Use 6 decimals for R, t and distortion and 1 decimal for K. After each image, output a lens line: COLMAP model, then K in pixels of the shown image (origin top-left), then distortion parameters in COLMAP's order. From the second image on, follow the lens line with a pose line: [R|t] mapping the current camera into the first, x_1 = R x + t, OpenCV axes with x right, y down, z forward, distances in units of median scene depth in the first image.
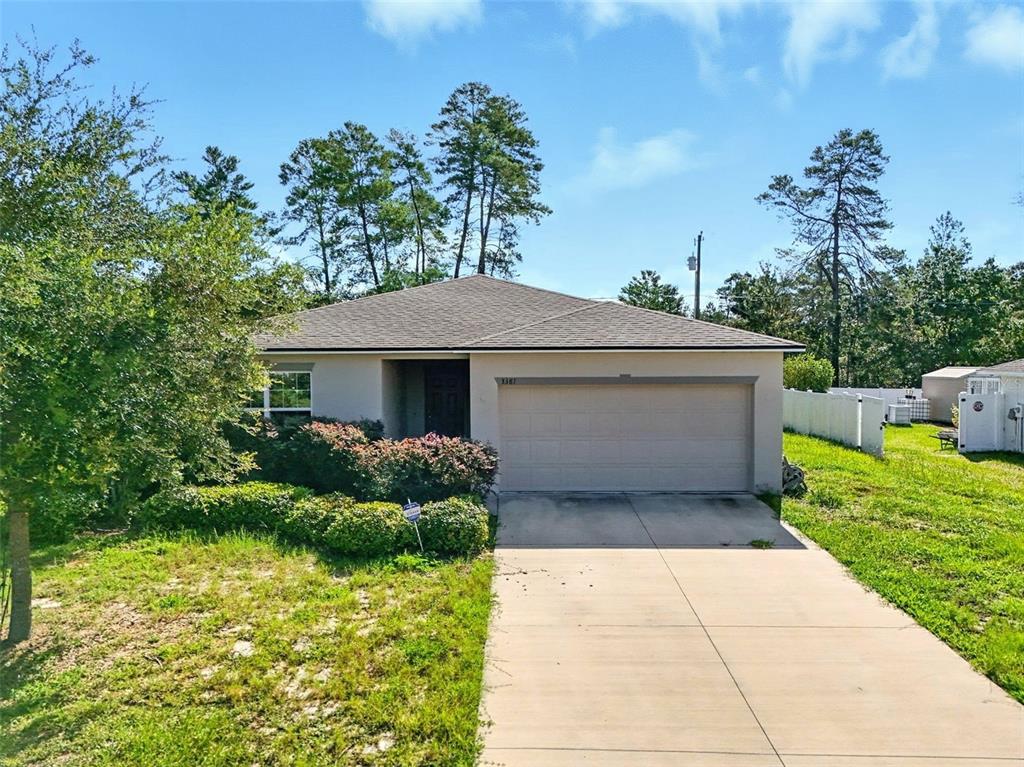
lens RADIAL K [[780.7, 0, 507.2], [0, 780.7, 386.7], [0, 0, 1]] dist [0.062269, -0.039683]
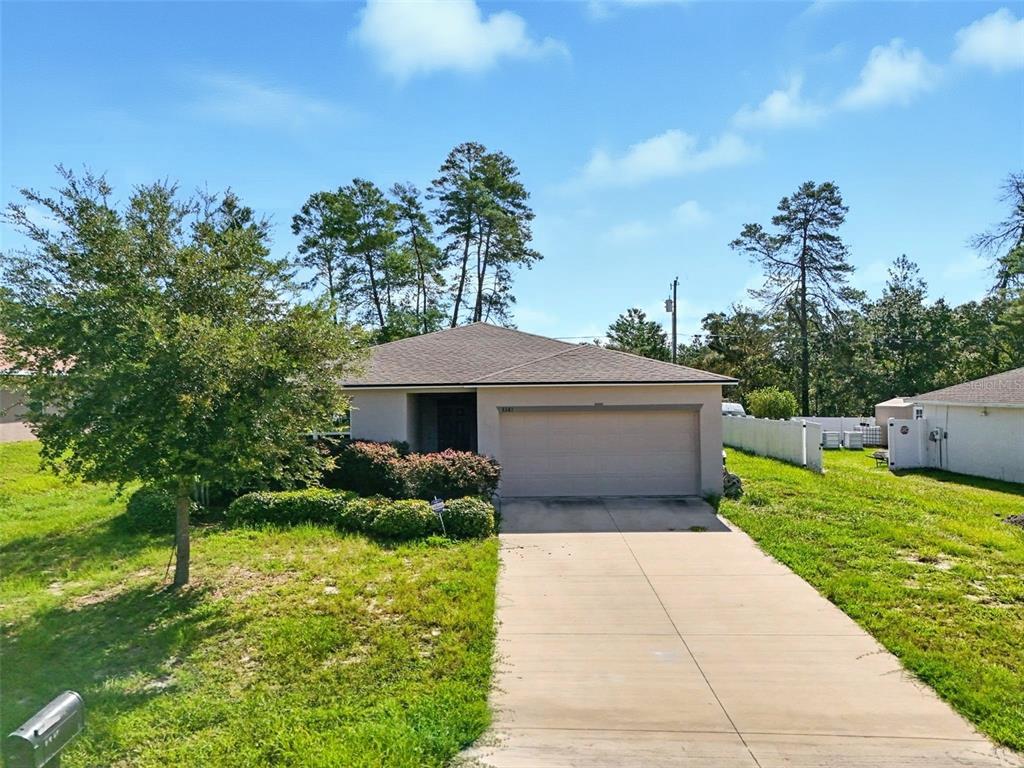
lens RADIAL K [[780.7, 0, 507.2], [0, 780.7, 387.2], [0, 0, 1]] dist [0.062269, -0.039683]
pose [[0.999937, -0.007605, 0.008314, -0.003786], [0.007957, 0.999038, -0.043128, 0.004921], [-0.007978, 0.043191, 0.999035, -0.116574]]
